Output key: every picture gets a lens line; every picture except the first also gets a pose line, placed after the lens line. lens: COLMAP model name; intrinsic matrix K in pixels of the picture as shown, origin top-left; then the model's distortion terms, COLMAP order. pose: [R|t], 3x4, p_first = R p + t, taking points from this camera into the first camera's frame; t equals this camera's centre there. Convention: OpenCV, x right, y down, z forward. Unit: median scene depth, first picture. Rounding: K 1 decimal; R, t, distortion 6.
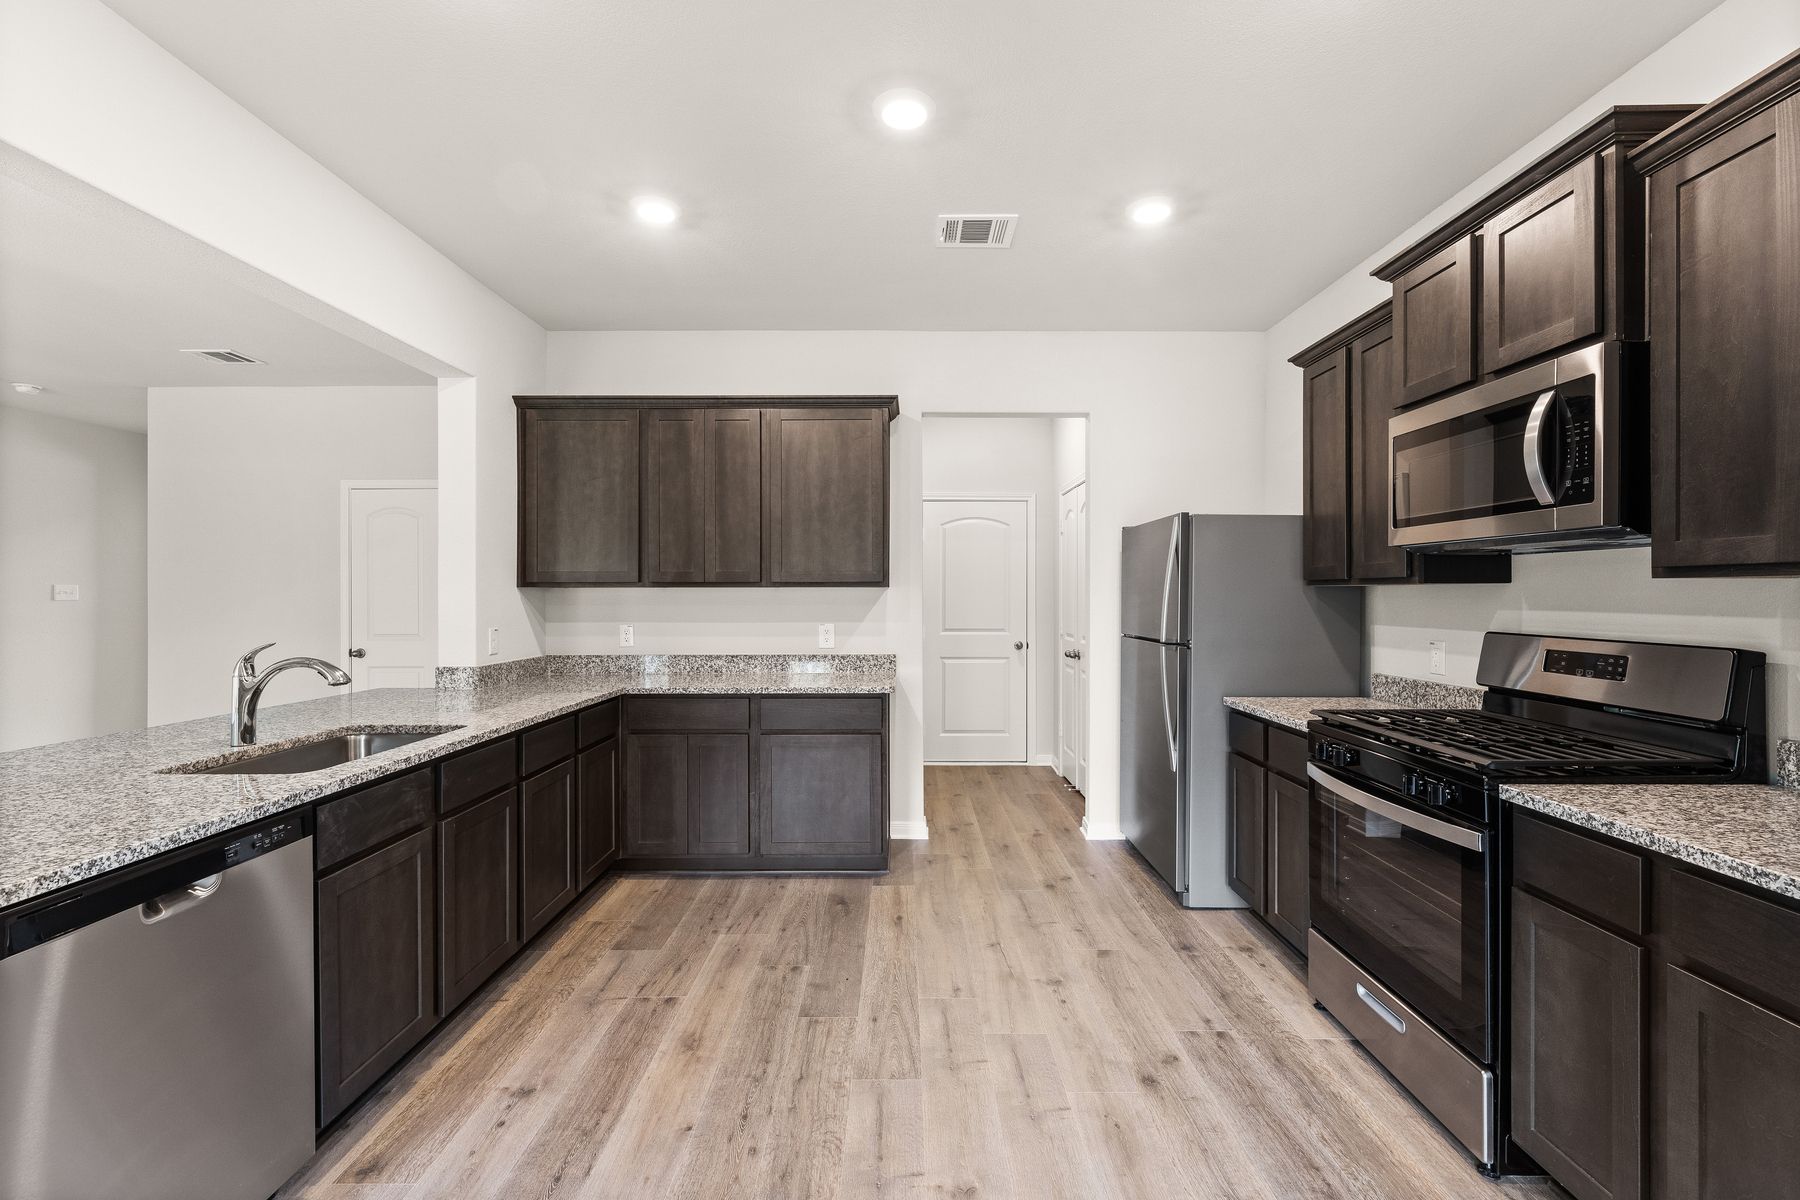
lens RADIAL K [[764.0, 0, 902.4], [0, 764.0, 591.8], [0, 0, 1]] dist [-0.000428, -0.000554]
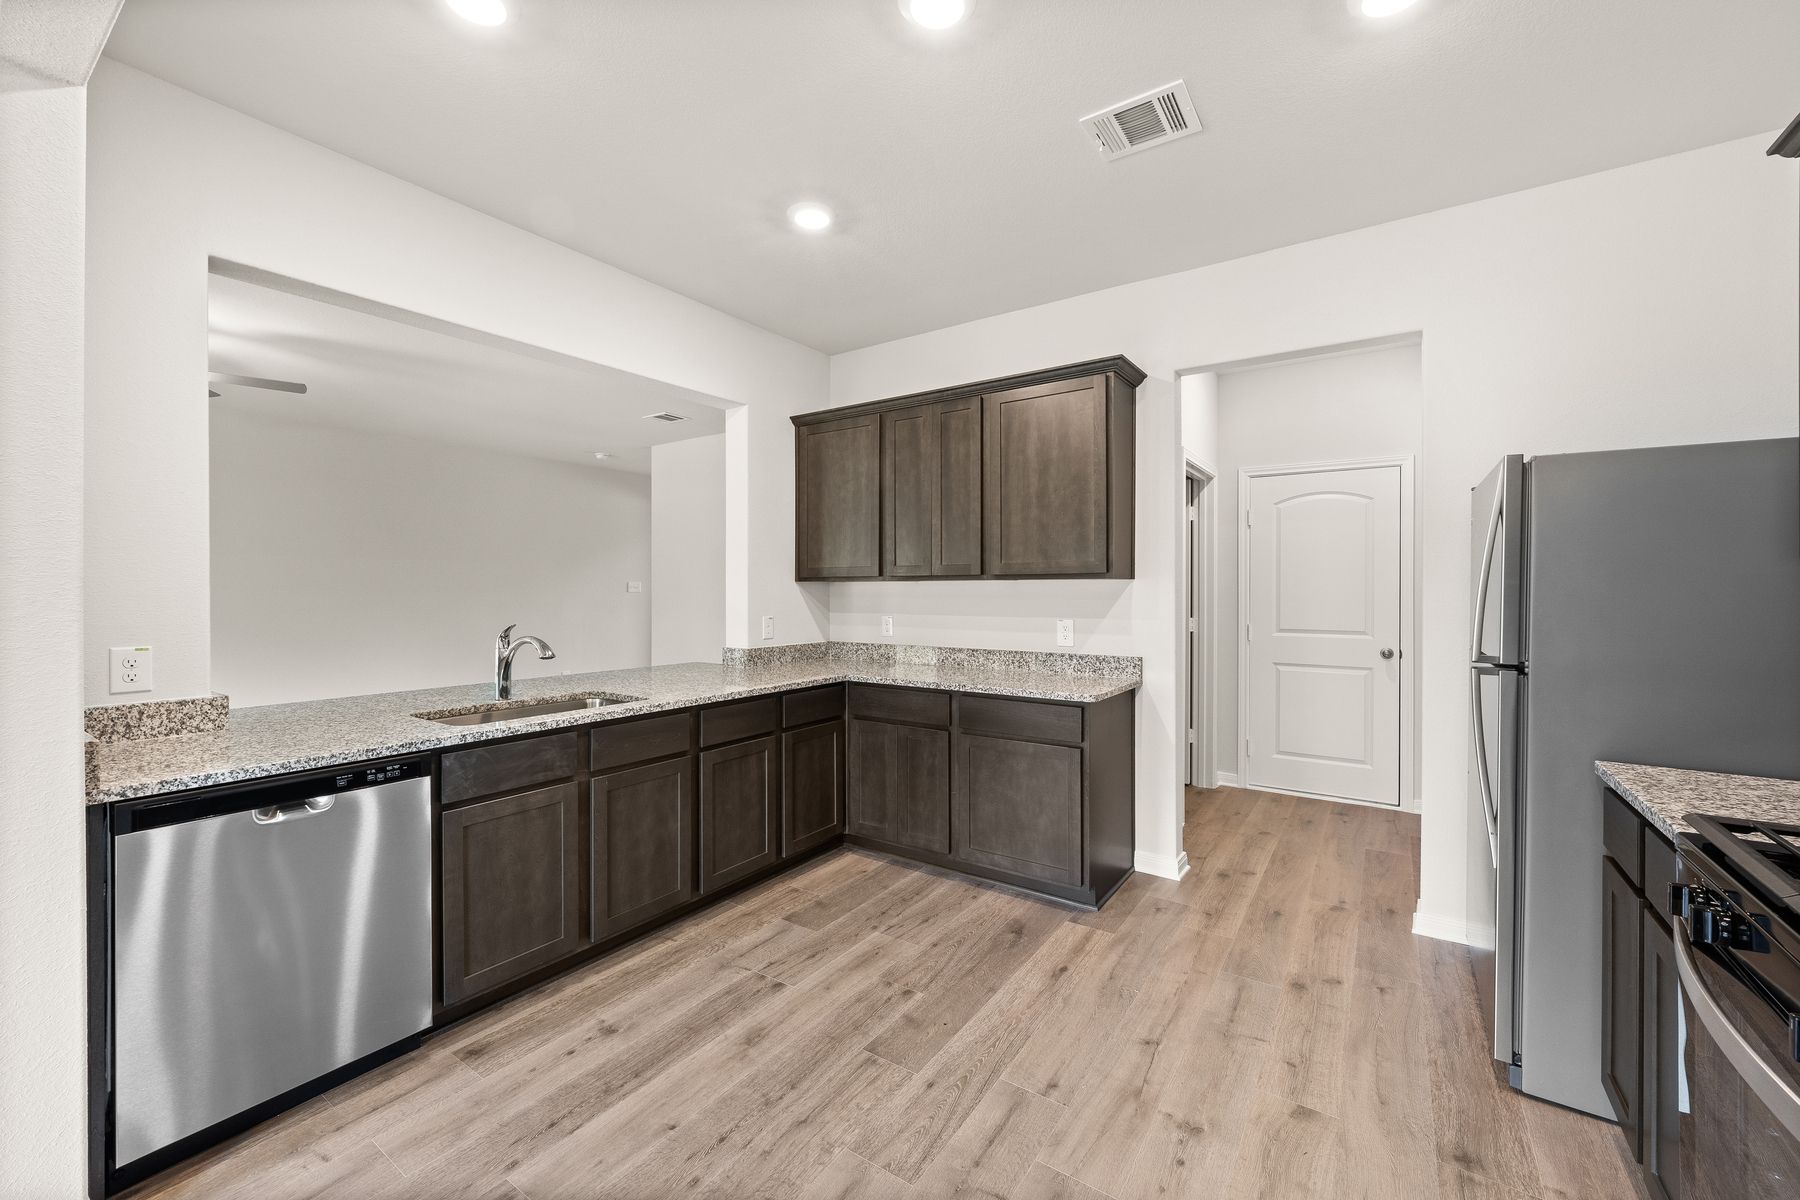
lens RADIAL K [[711.3, 0, 900.6], [0, 711.3, 587.1], [0, 0, 1]] dist [-0.001800, -0.000895]
pose [[0.824137, -0.001396, -0.566389, 0.302479], [0.002805, 0.999995, 0.001615, 0.001405], [0.566384, -0.002920, 0.824137, 0.255856]]
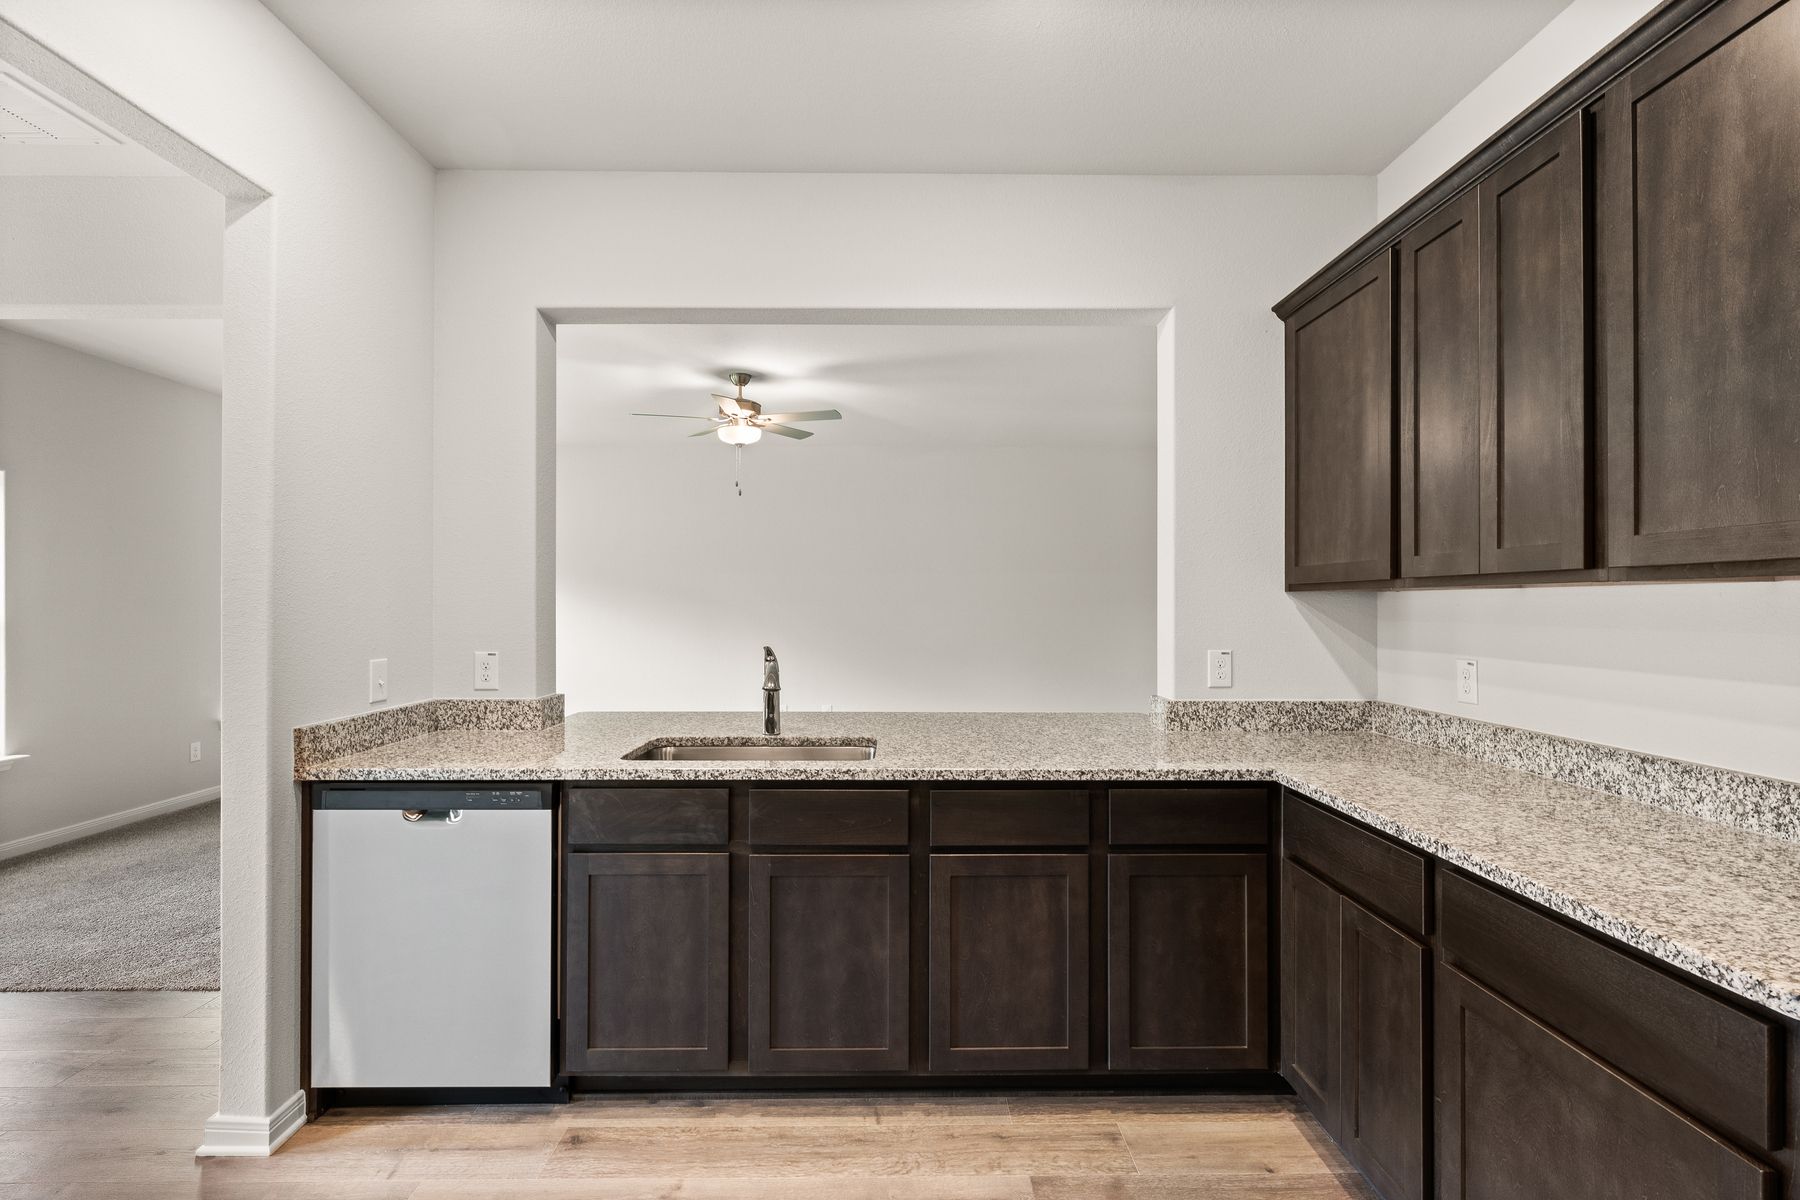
lens RADIAL K [[832.5, 0, 902.5], [0, 832.5, 597.4], [0, 0, 1]] dist [-0.000430, -0.000137]
pose [[0.012004, -0.006436, -0.999907, 0.275708], [0.004535, 0.999969, -0.006382, 0.003163], [0.999918, -0.004458, 0.012033, 0.834866]]
